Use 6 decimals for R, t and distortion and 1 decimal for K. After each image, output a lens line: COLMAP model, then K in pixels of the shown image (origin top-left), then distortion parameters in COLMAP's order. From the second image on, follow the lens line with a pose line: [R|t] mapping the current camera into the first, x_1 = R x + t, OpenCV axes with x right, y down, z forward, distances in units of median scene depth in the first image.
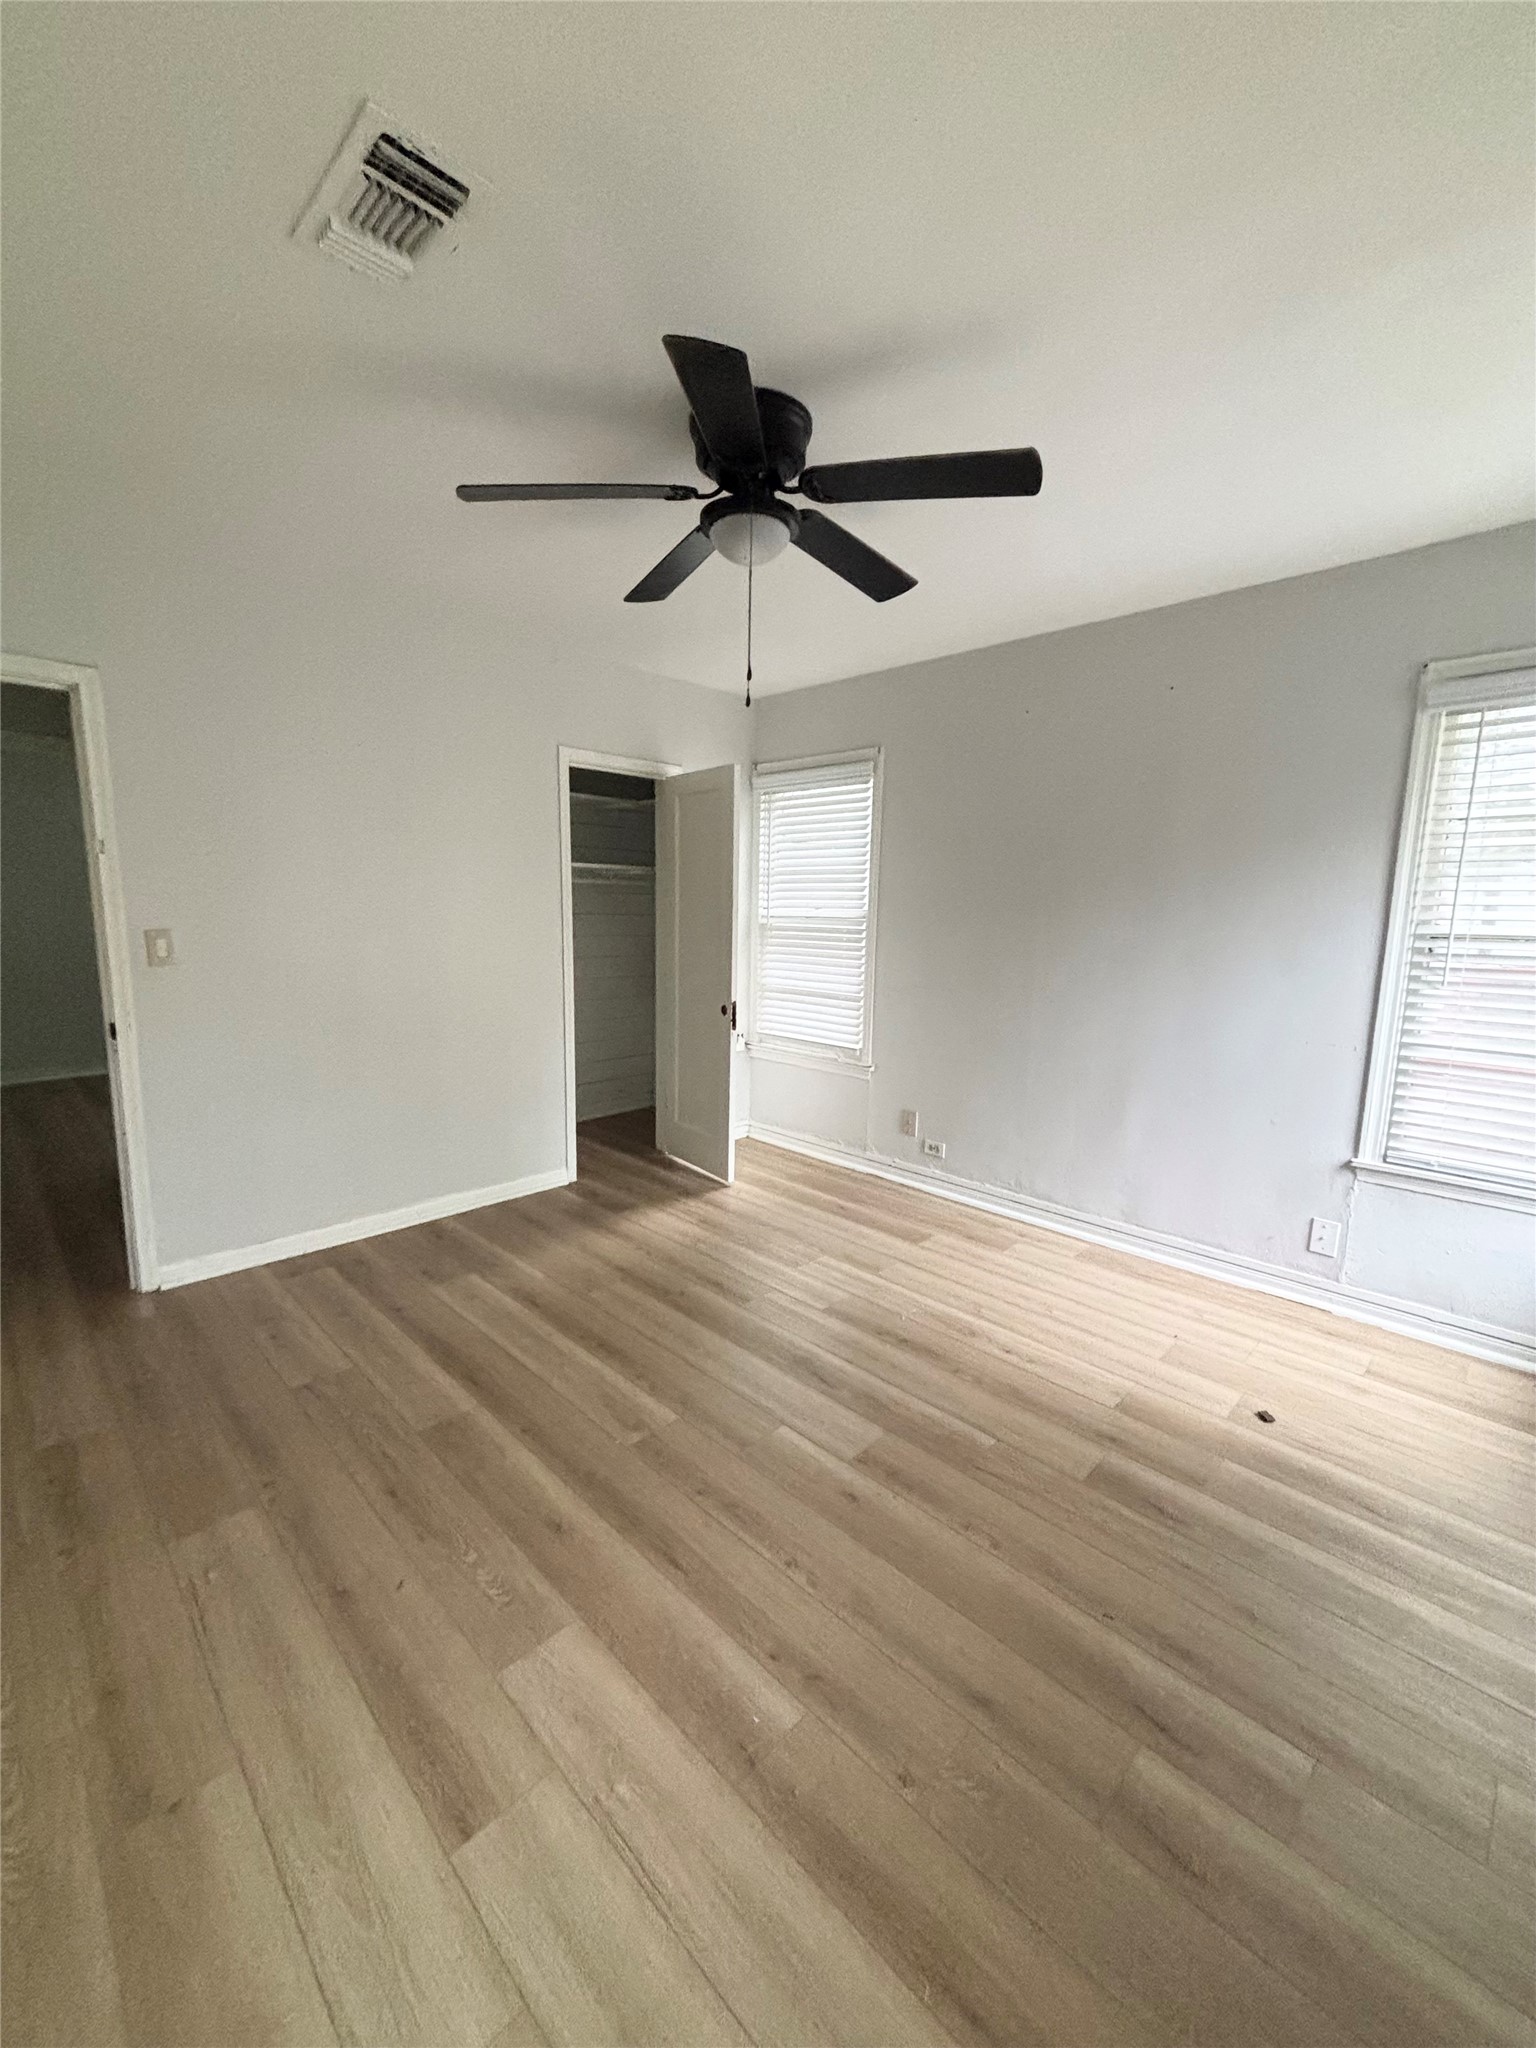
lens RADIAL K [[826.0, 0, 768.0], [0, 826.0, 1024.0], [0, 0, 1]] dist [0.001104, 0.000516]
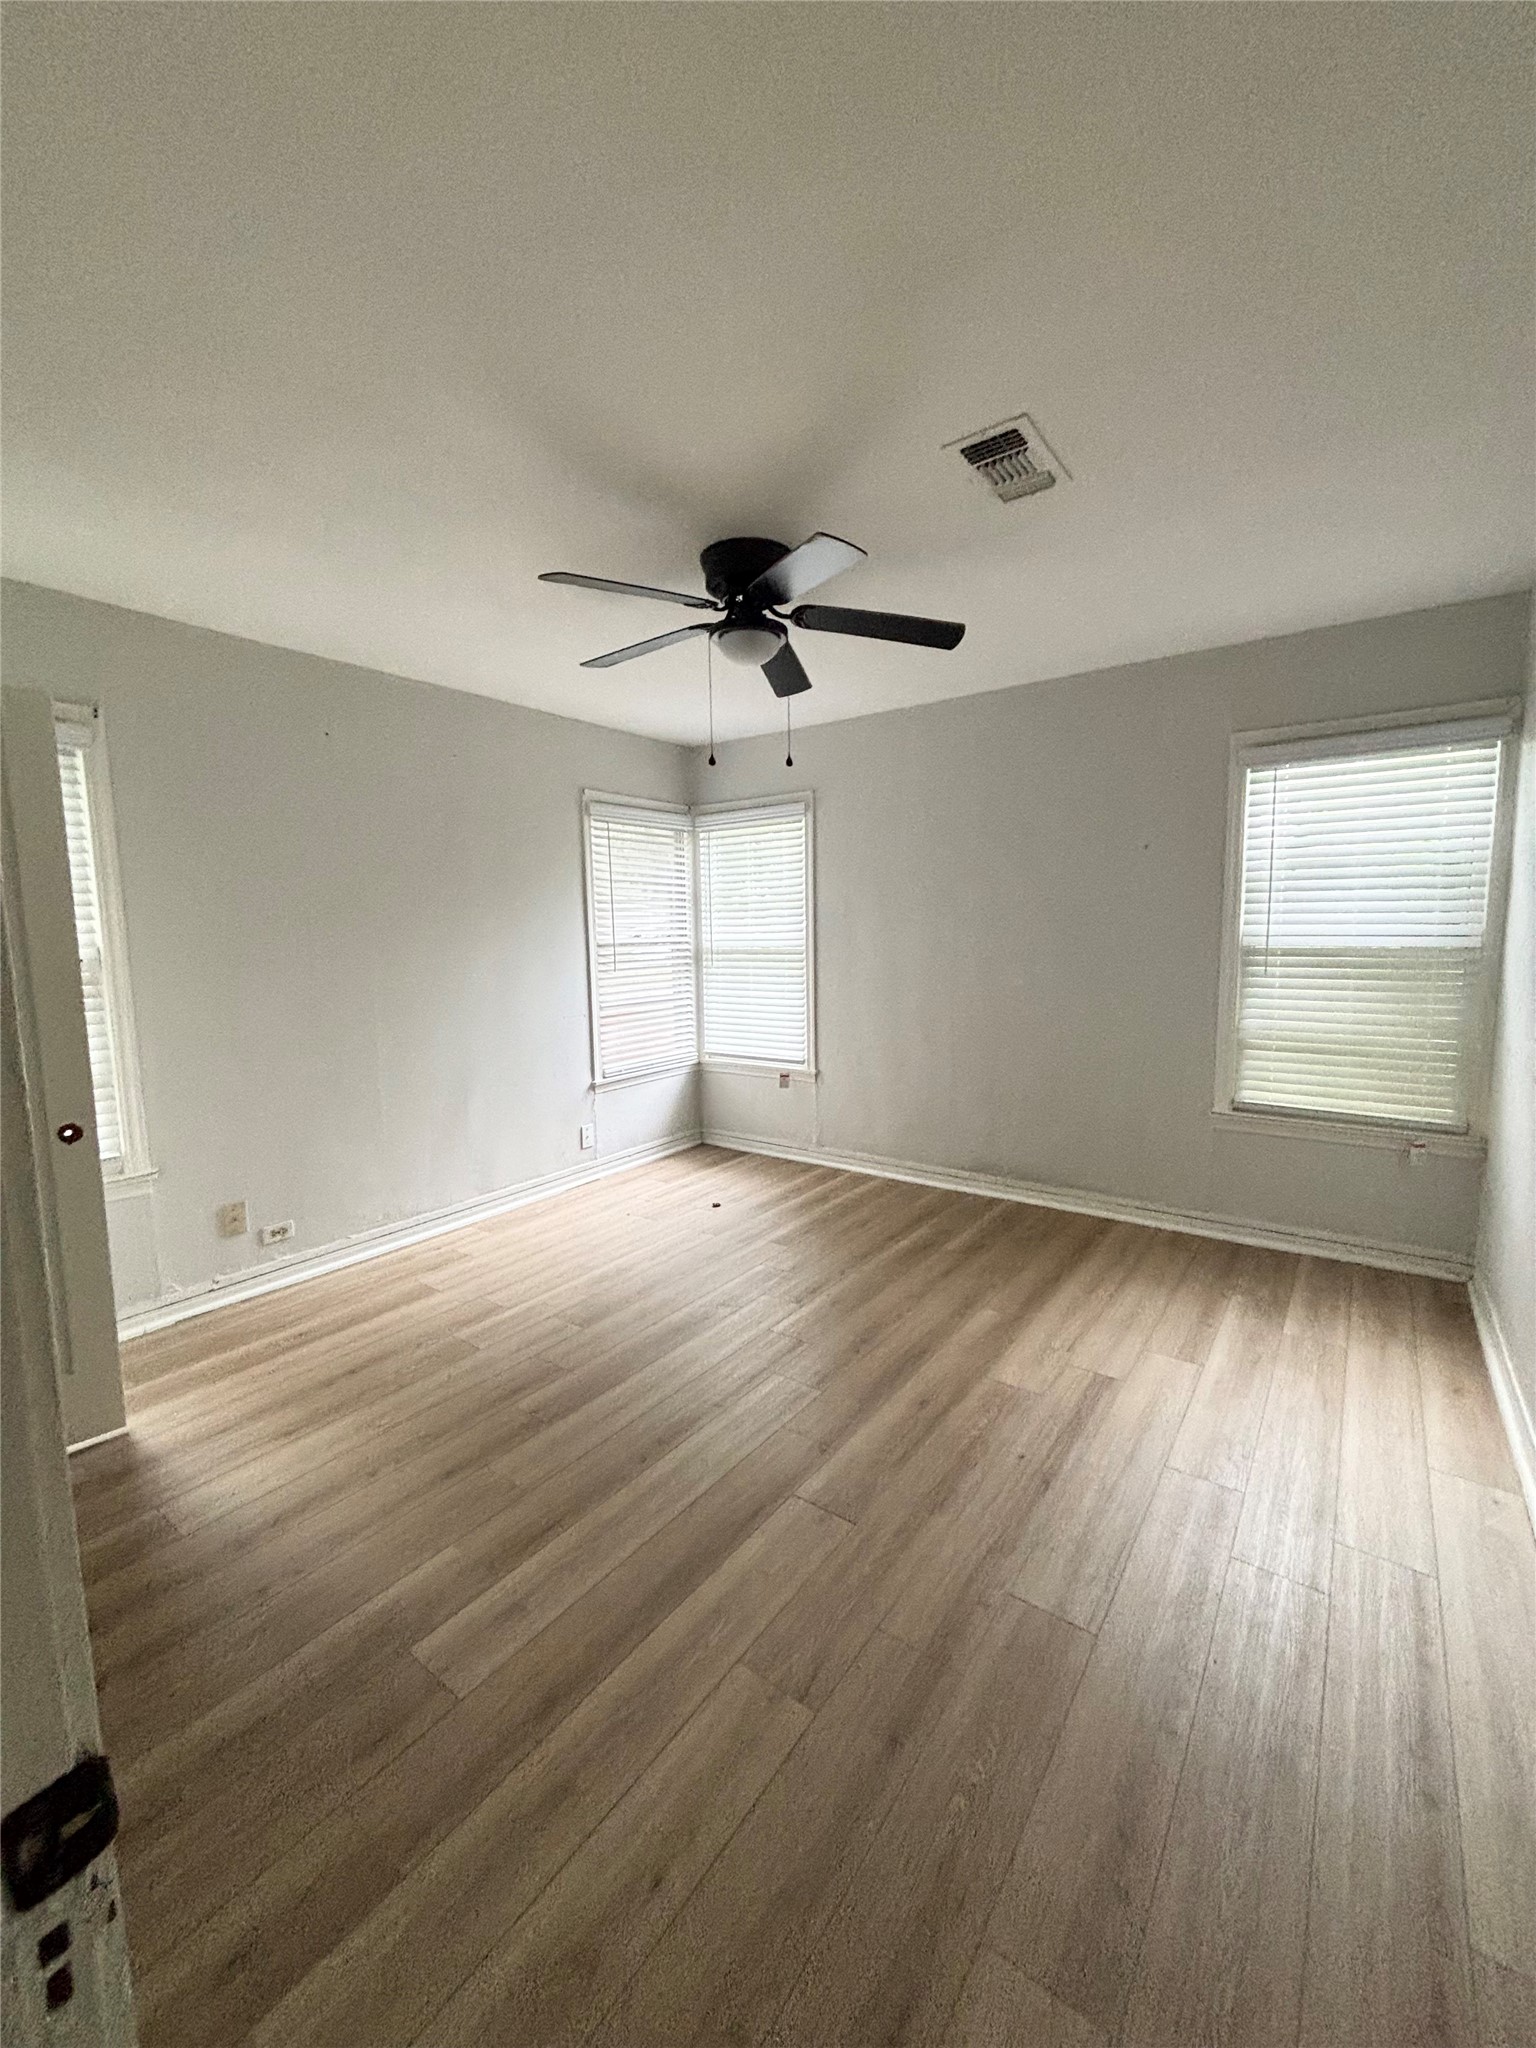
lens RADIAL K [[826.0, 0, 768.0], [0, 826.0, 1024.0], [0, 0, 1]] dist [0.001104, 0.000516]
pose [[-0.152199, -0.128401, 0.979974, -0.862156], [0.158599, 0.975503, 0.152447, -0.132457], [-0.975542, 0.178625, -0.128106, 0.781729]]
